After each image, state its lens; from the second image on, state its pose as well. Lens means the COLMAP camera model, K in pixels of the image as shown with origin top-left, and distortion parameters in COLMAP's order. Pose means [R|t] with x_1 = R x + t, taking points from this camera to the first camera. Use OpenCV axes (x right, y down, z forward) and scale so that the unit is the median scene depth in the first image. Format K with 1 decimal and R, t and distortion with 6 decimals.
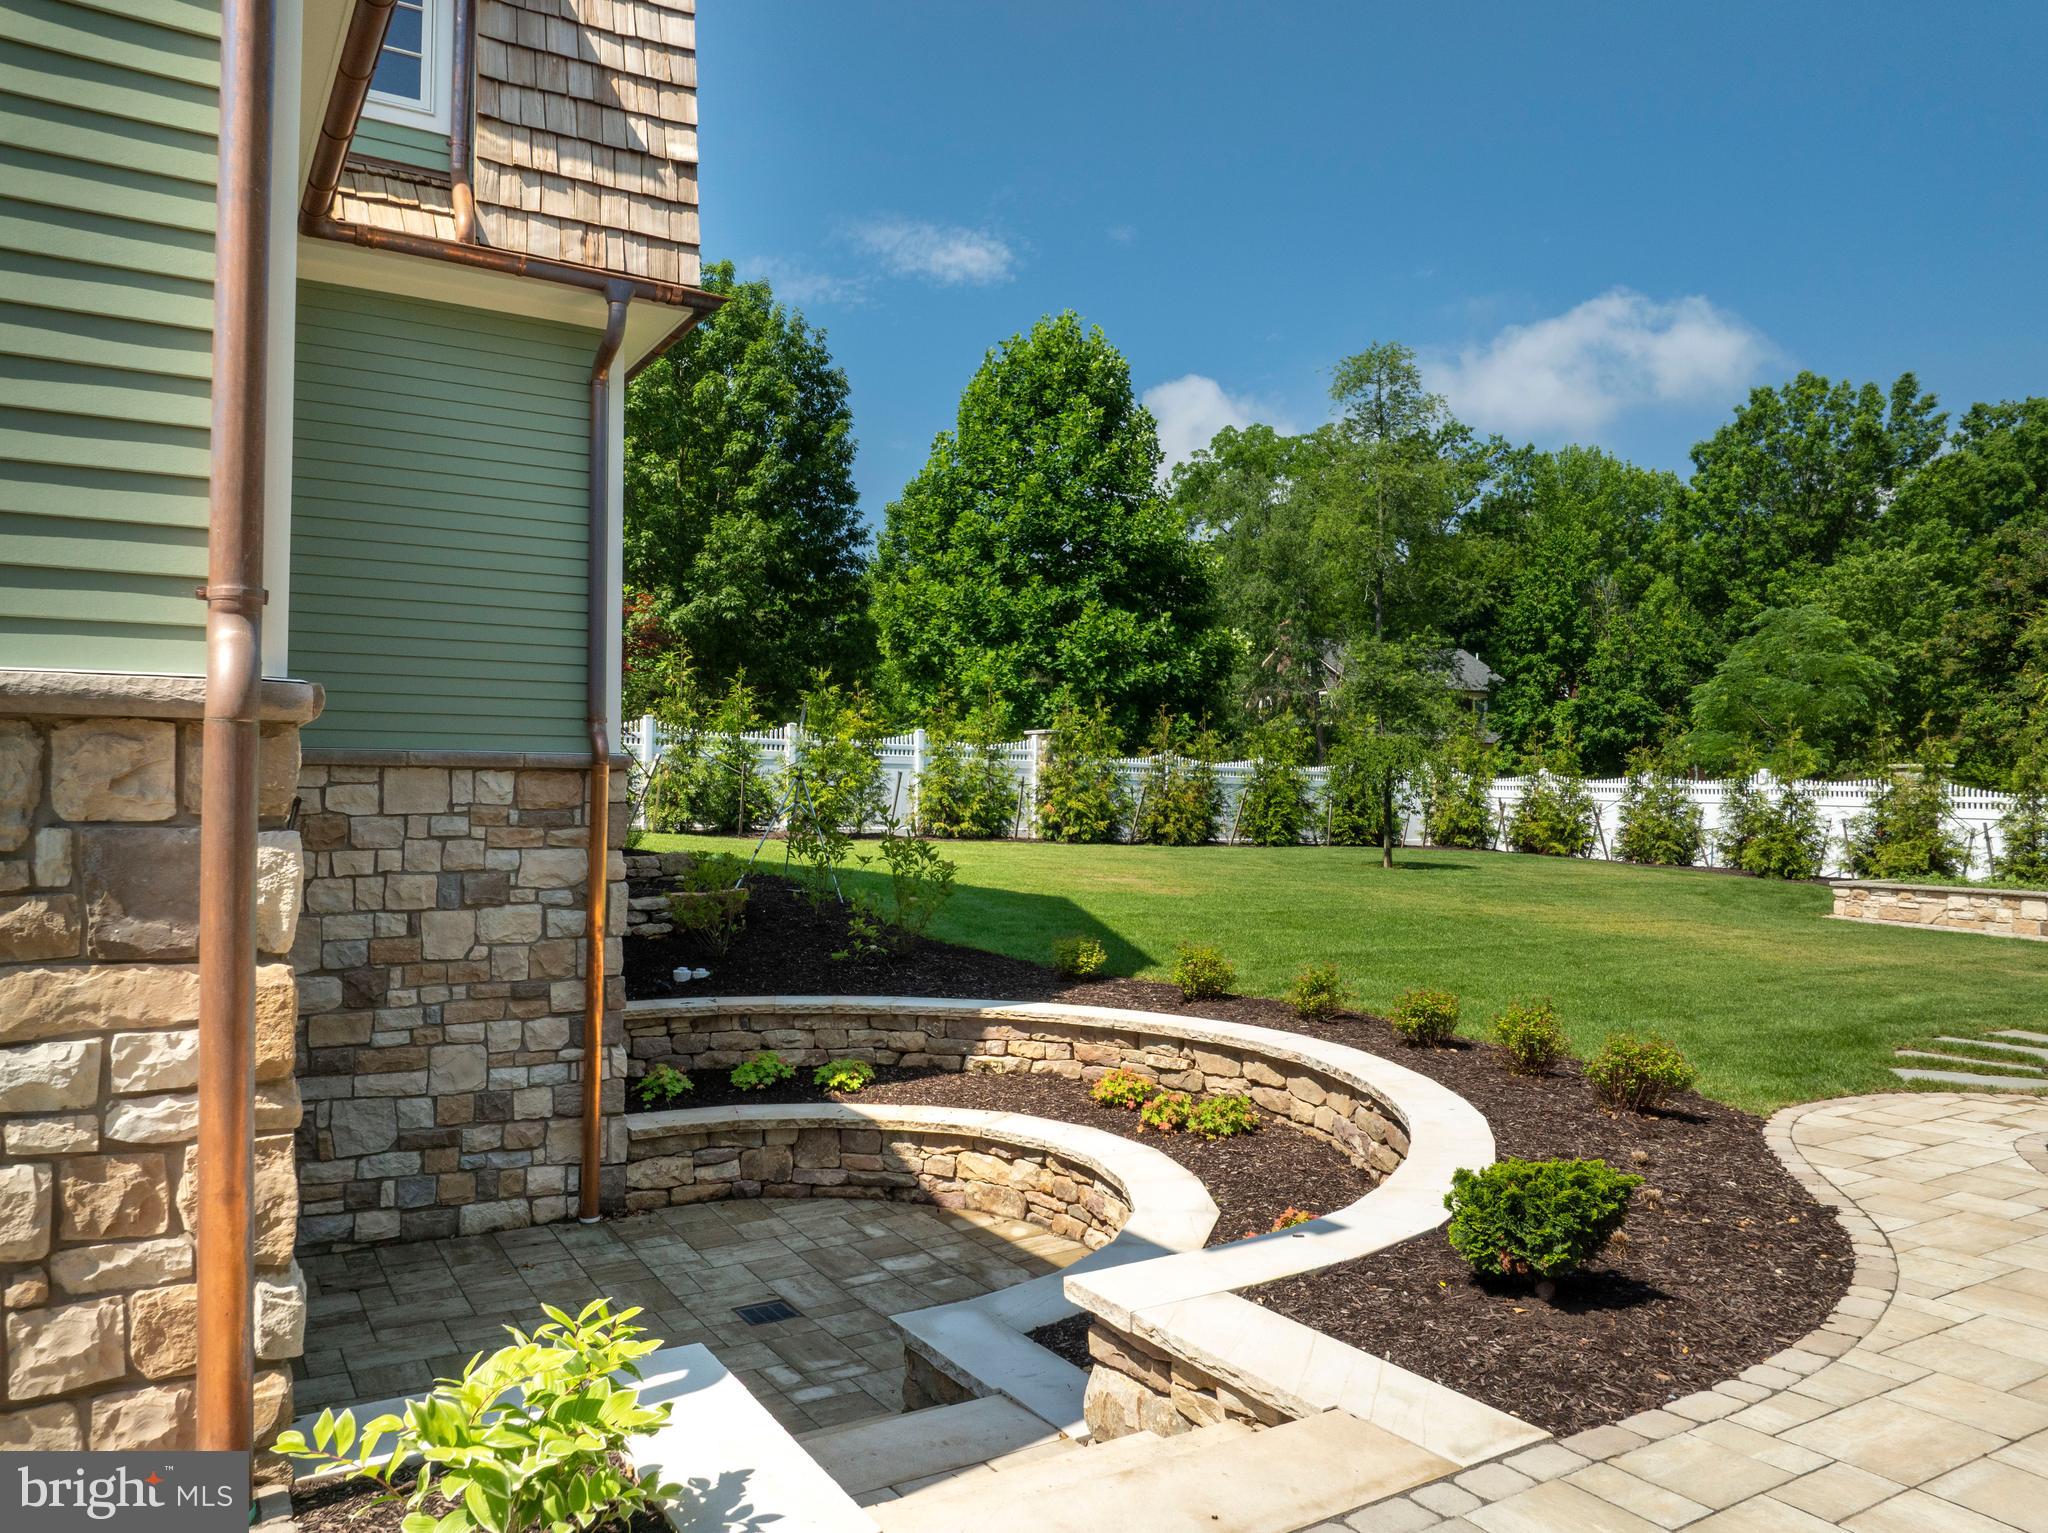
lens RADIAL K [[1437.9, 0, 1026.5], [0, 1437.9, 749.2], [0, 0, 1]] dist [-0.035049, -0.001441]
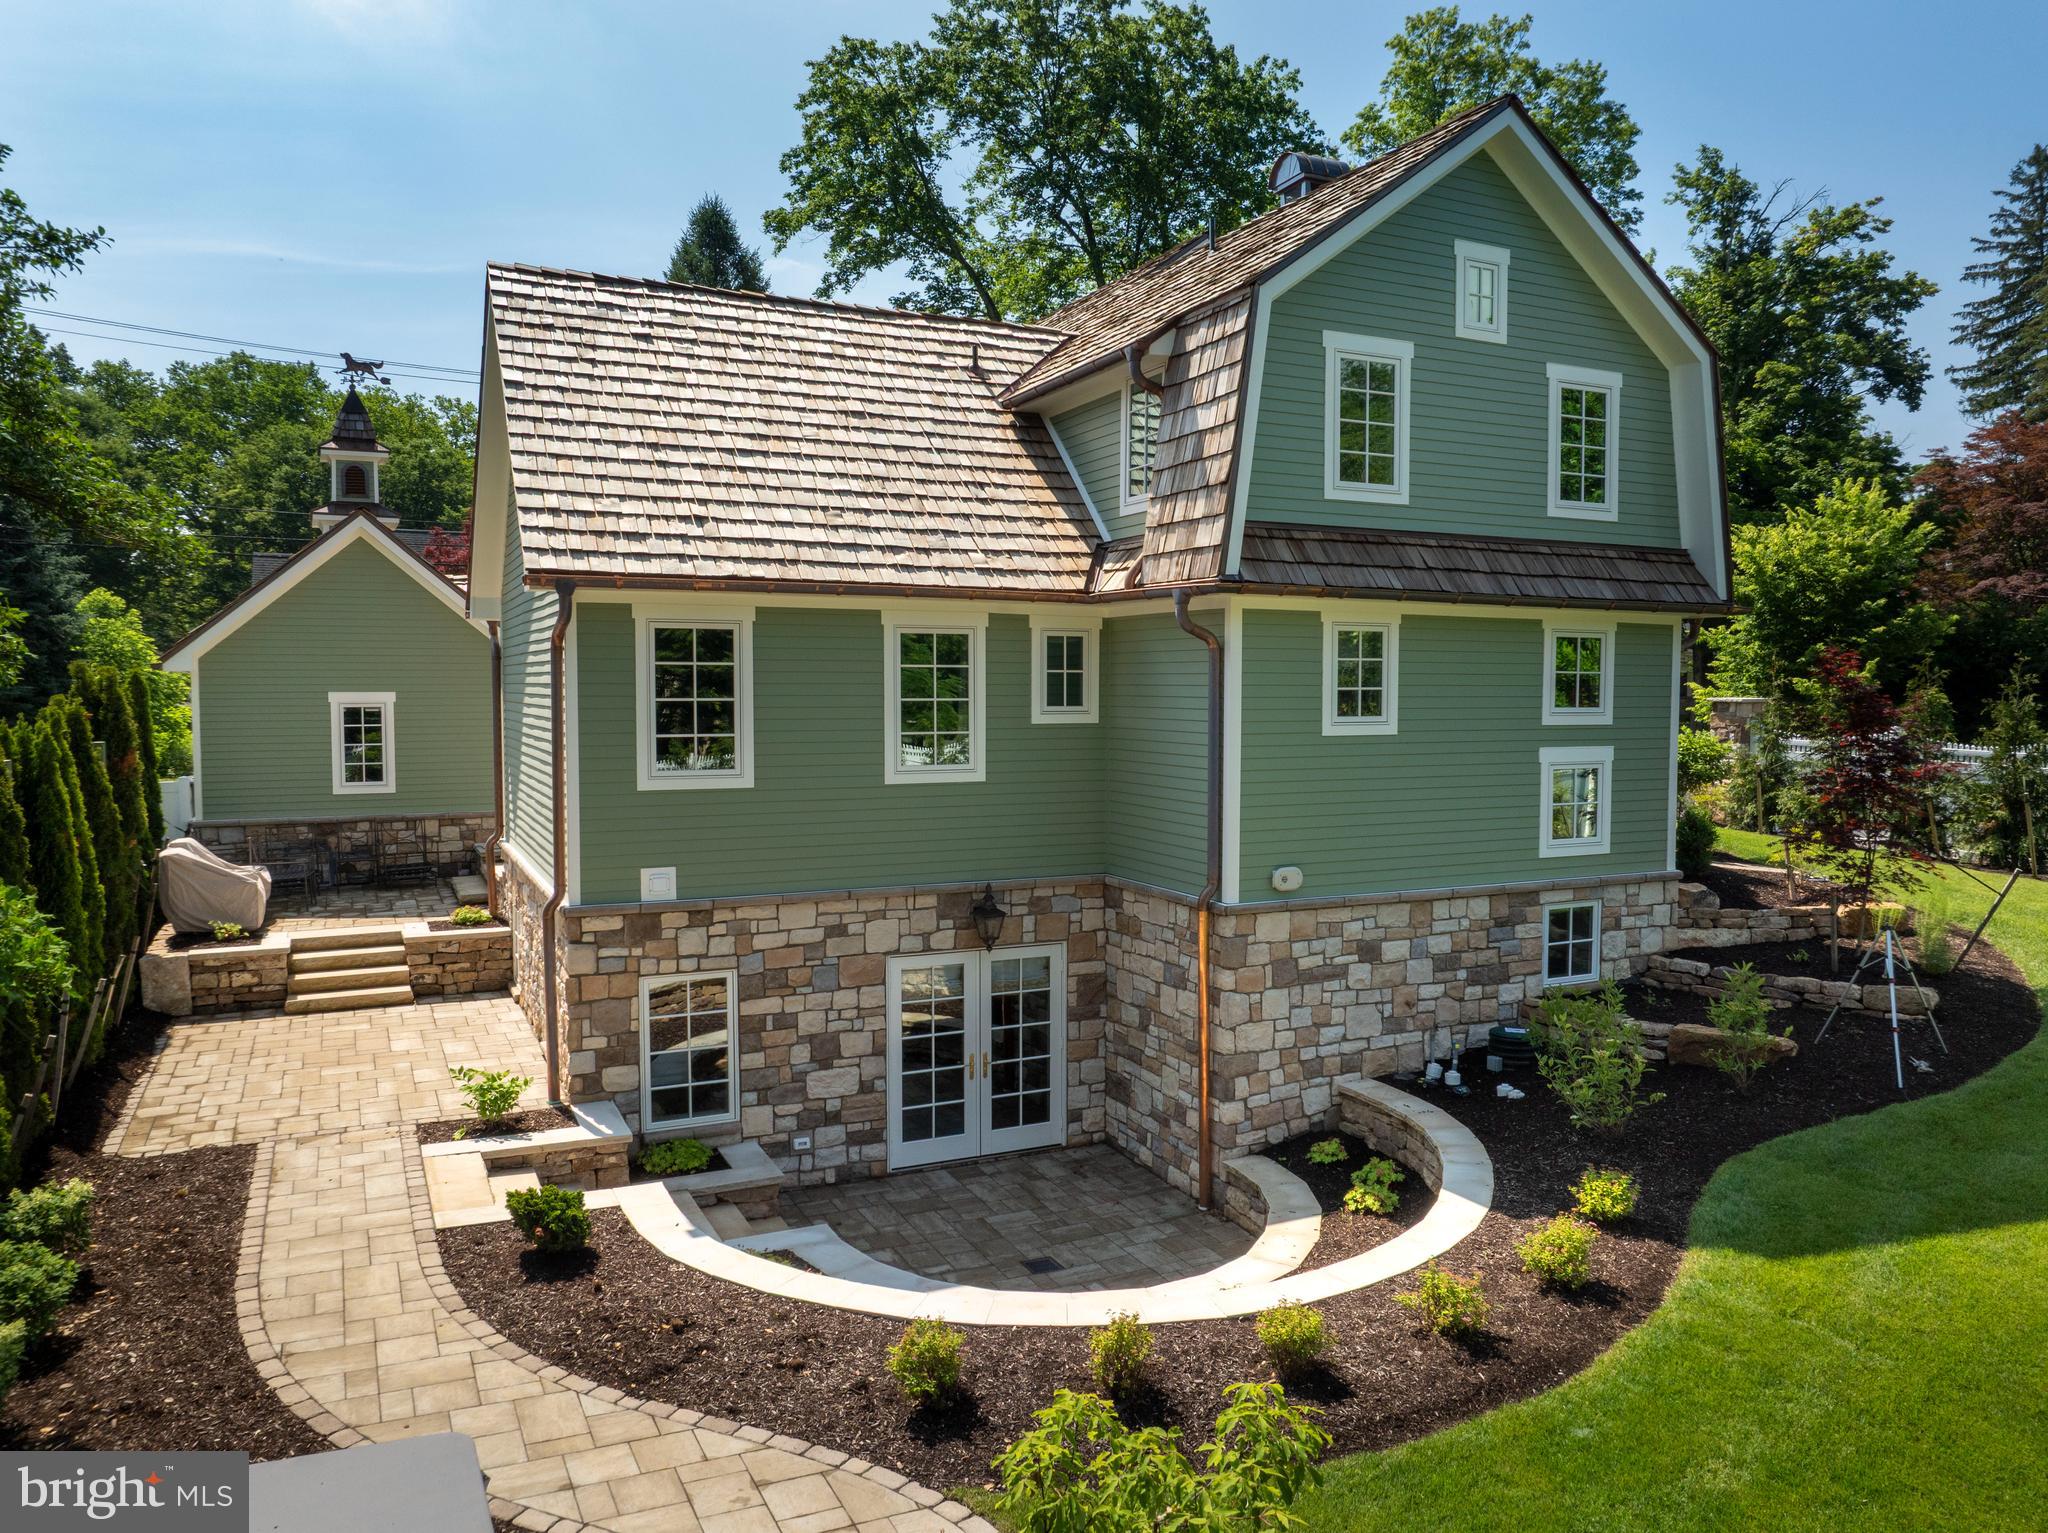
lens RADIAL K [[1437.9, 0, 1037.6], [0, 1437.9, 762.9], [0, 0, 1]] dist [-0.035049, -0.001441]
pose [[-0.105289, 0.048561, -0.993255, 0.424536], [0.025289, 0.998615, 0.046142, -0.076700], [0.994120, -0.020261, -0.106371, 0.352274]]
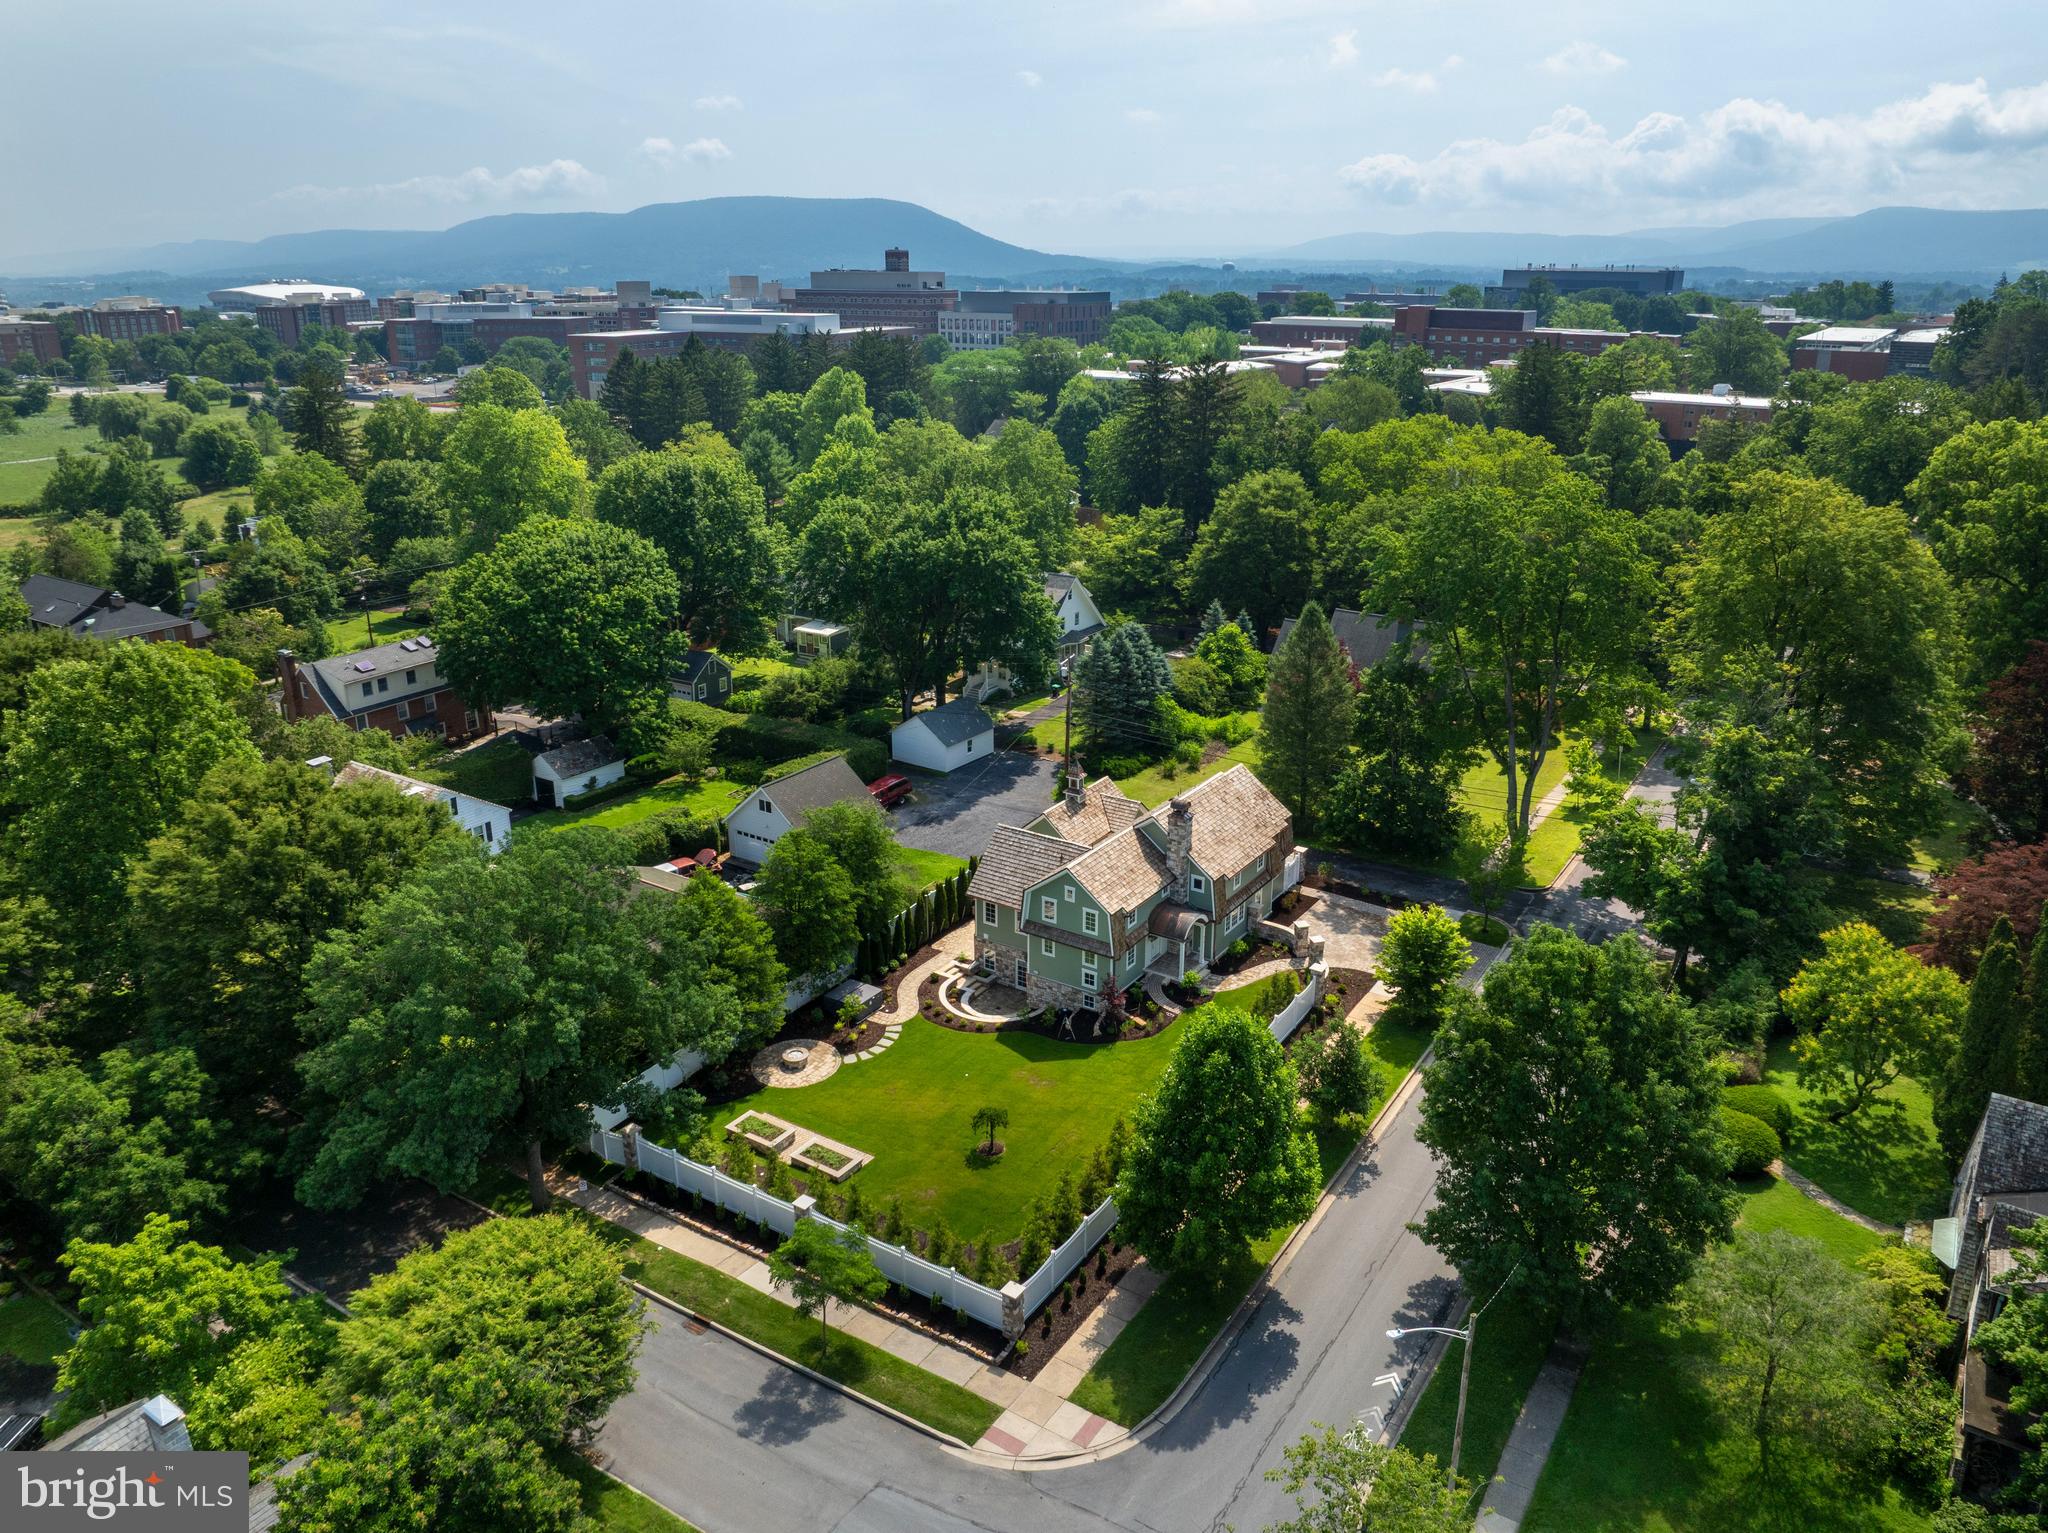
lens RADIAL K [[1437.9, 0, 1030.0], [0, 1437.9, 773.8], [0, 0, 1]] dist [-0.035049, -0.001441]
pose [[-0.906027, 0.135955, -0.400788, 1.211036], [0.005391, 0.950628, 0.310287, -1.526153], [0.423185, 0.278968, -0.862028, 3.213901]]
